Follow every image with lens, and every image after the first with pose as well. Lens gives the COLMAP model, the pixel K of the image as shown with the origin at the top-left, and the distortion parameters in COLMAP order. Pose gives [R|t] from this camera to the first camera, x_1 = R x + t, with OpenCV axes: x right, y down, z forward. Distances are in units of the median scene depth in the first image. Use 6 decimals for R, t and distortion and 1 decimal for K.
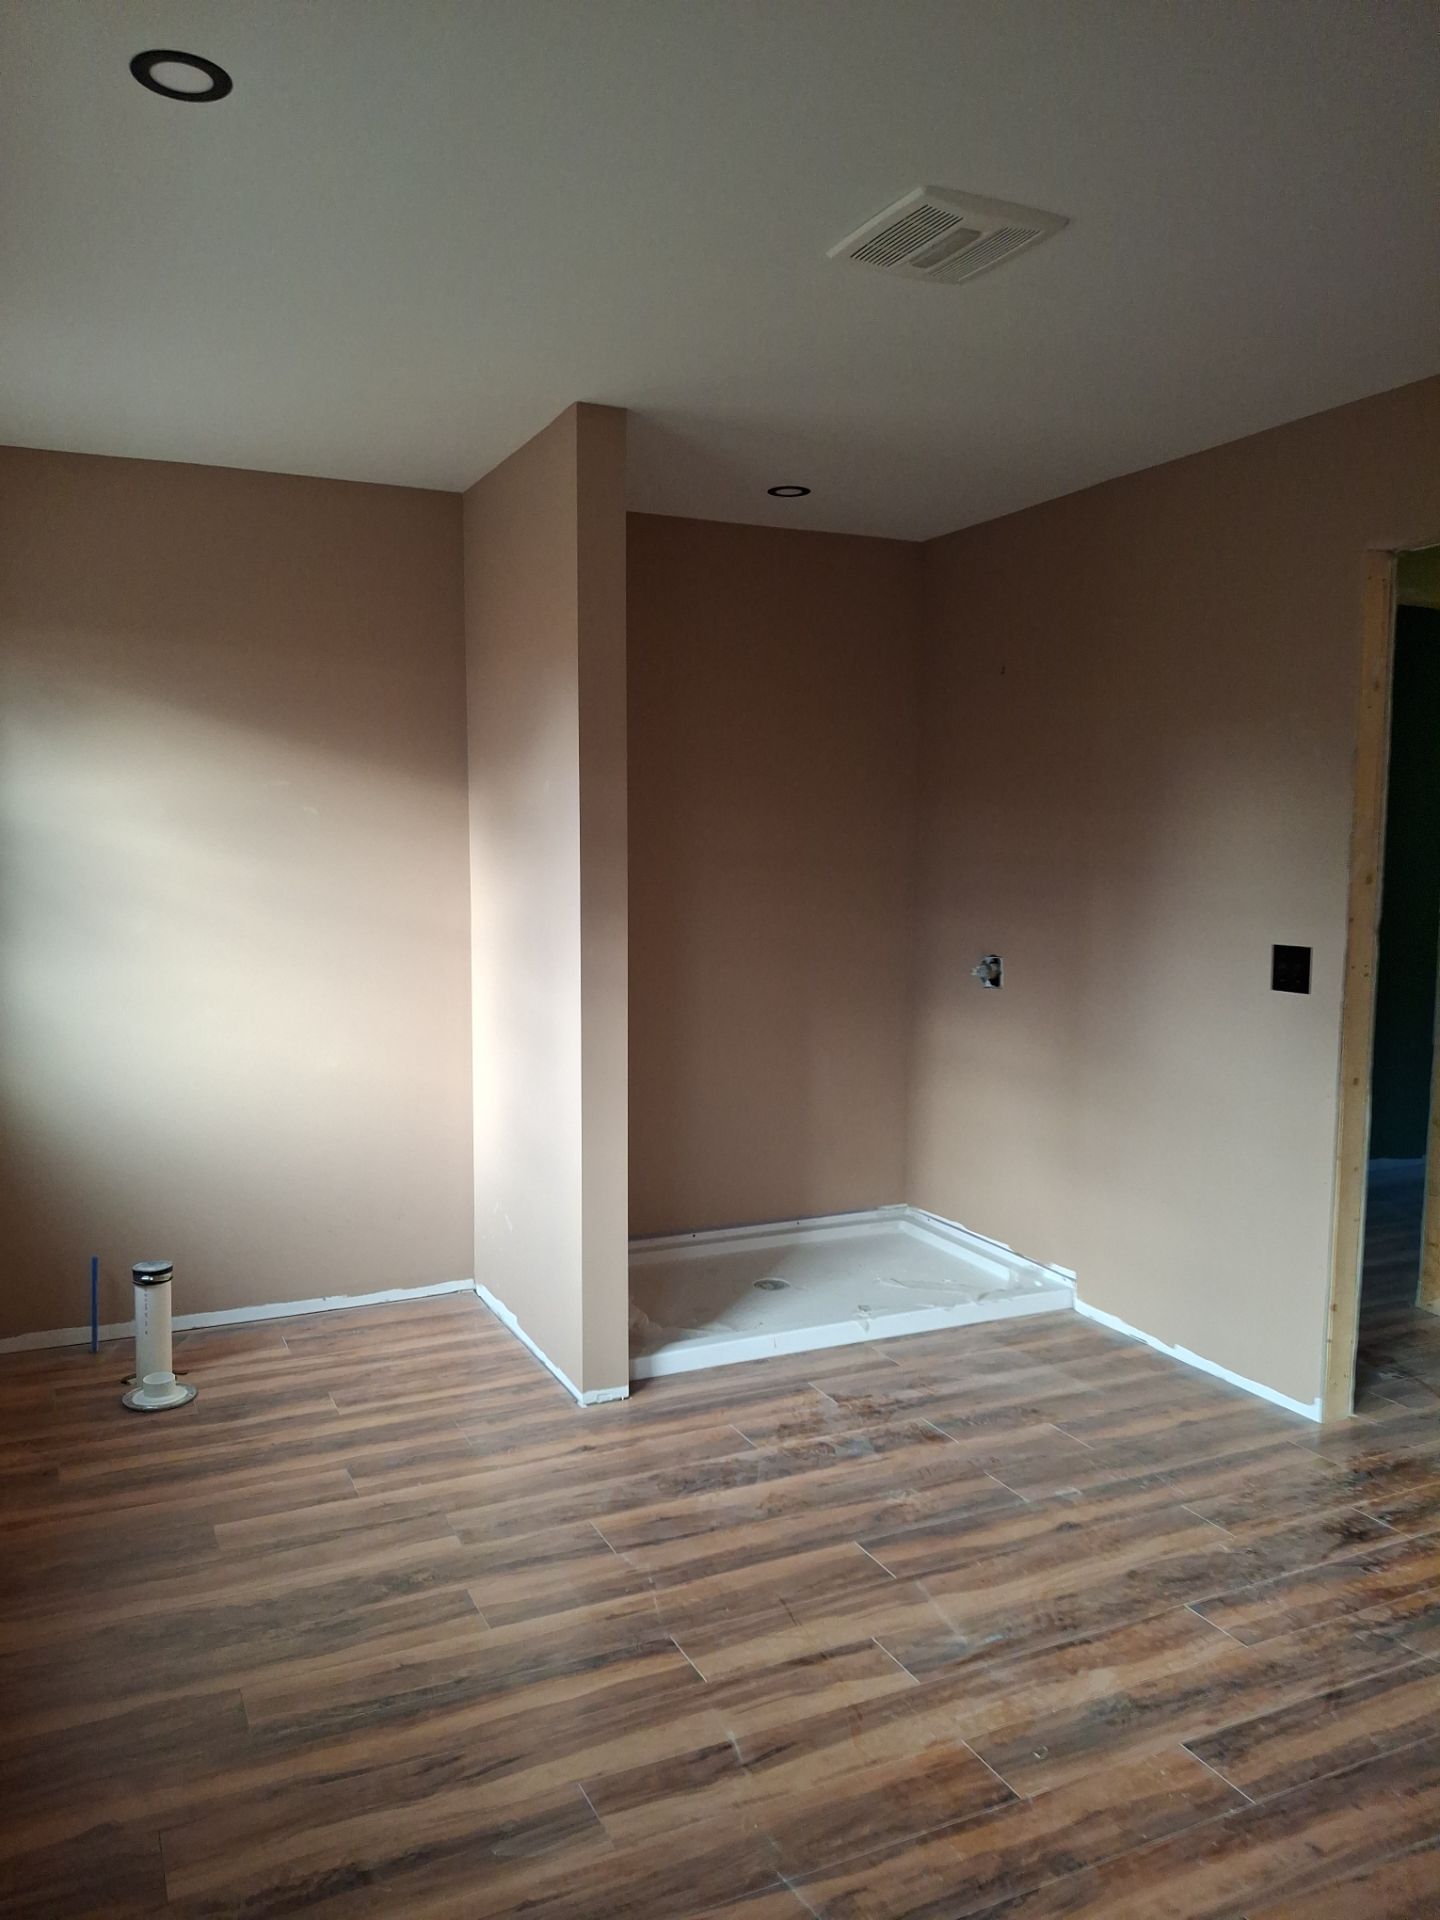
lens RADIAL K [[1413.7, 0, 680.4], [0, 1413.7, 904.2], [0, 0, 1]] dist [0.027452, -0.054989]
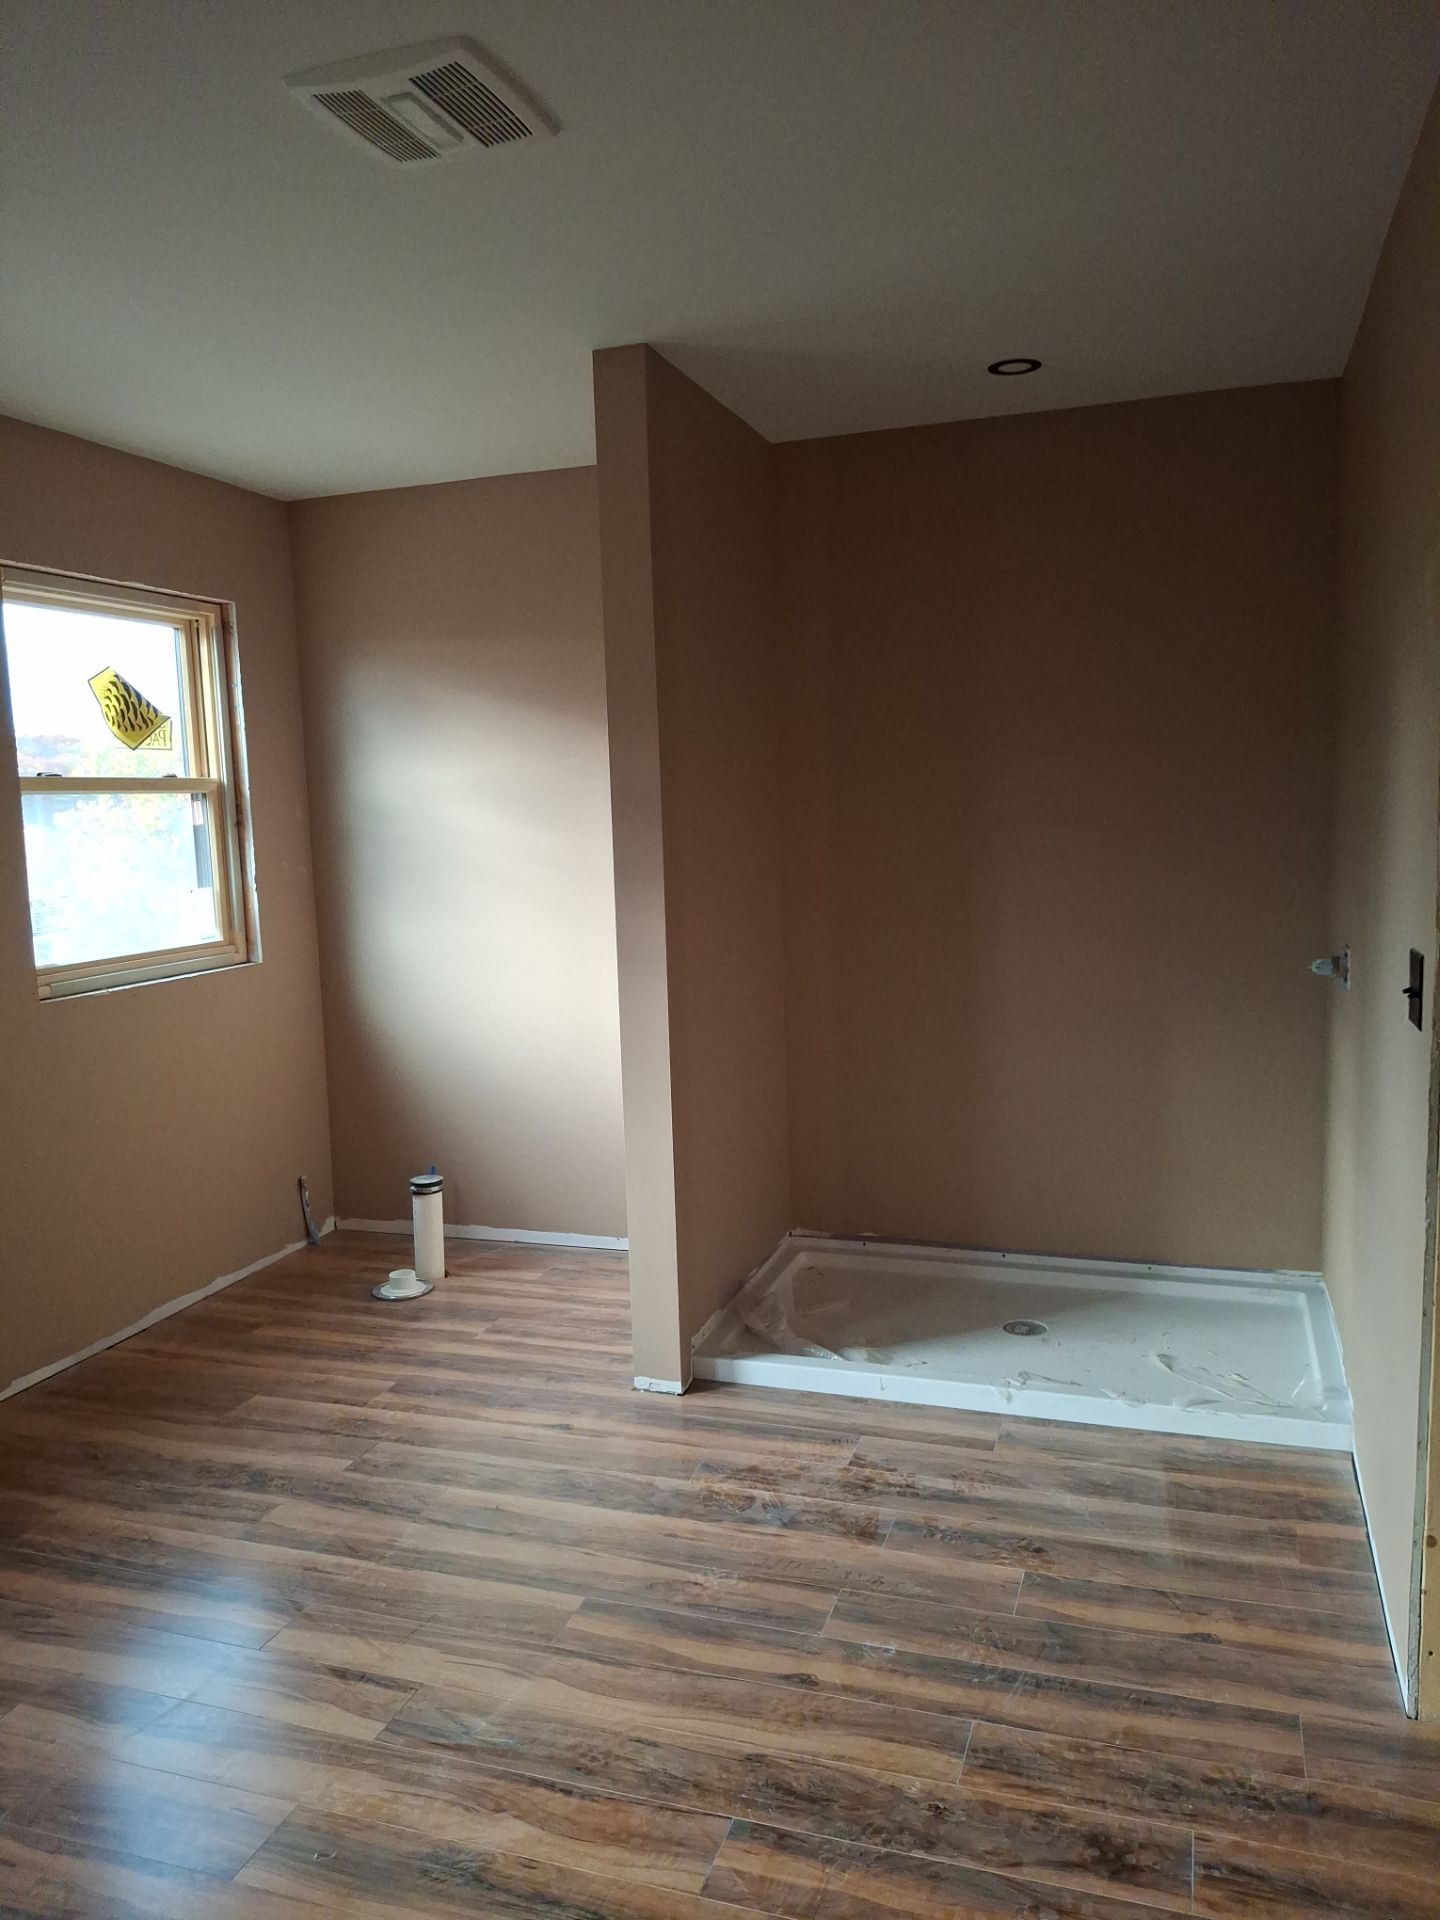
lens RADIAL K [[1413.7, 0, 731.6], [0, 1413.7, 943.6], [0, 0, 1]] dist [0.027452, -0.054989]
pose [[0.733253, 0.045826, -0.678410, 0.733975], [-0.004570, 0.998036, 0.062478, -0.016886], [0.679941, -0.042712, 0.732022, 0.401459]]
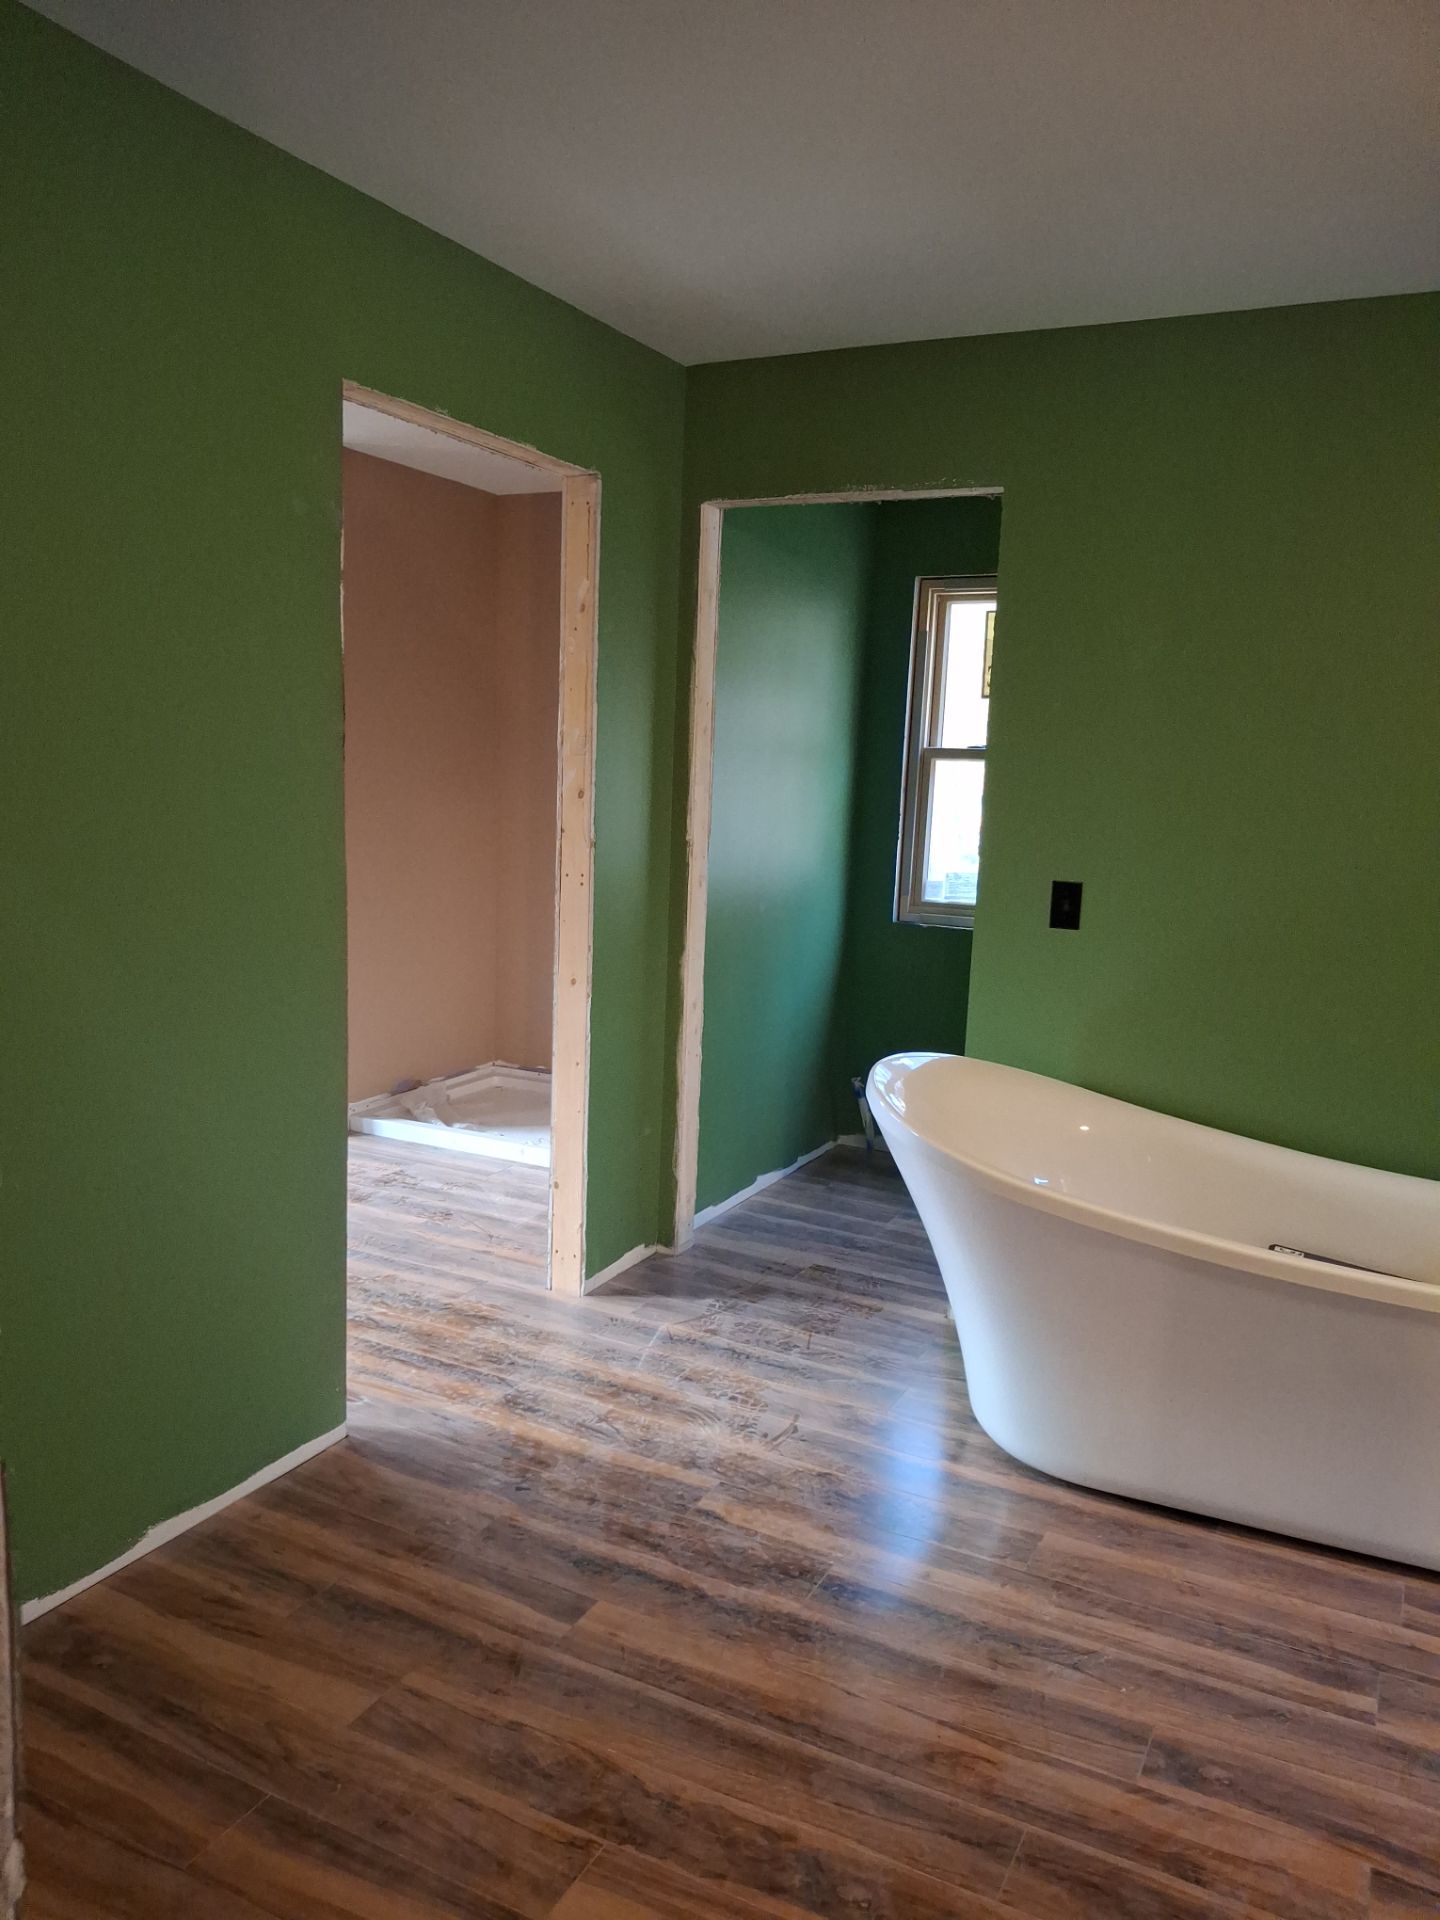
lens RADIAL K [[1413.7, 0, 721.6], [0, 1413.7, 971.2], [0, 0, 1]] dist [0.027452, -0.054989]
pose [[0.617150, 0.133301, -0.775472, 1.547066], [-0.071776, 0.990974, 0.113223, -0.012636], [0.783565, -0.014215, 0.621147, 0.490692]]
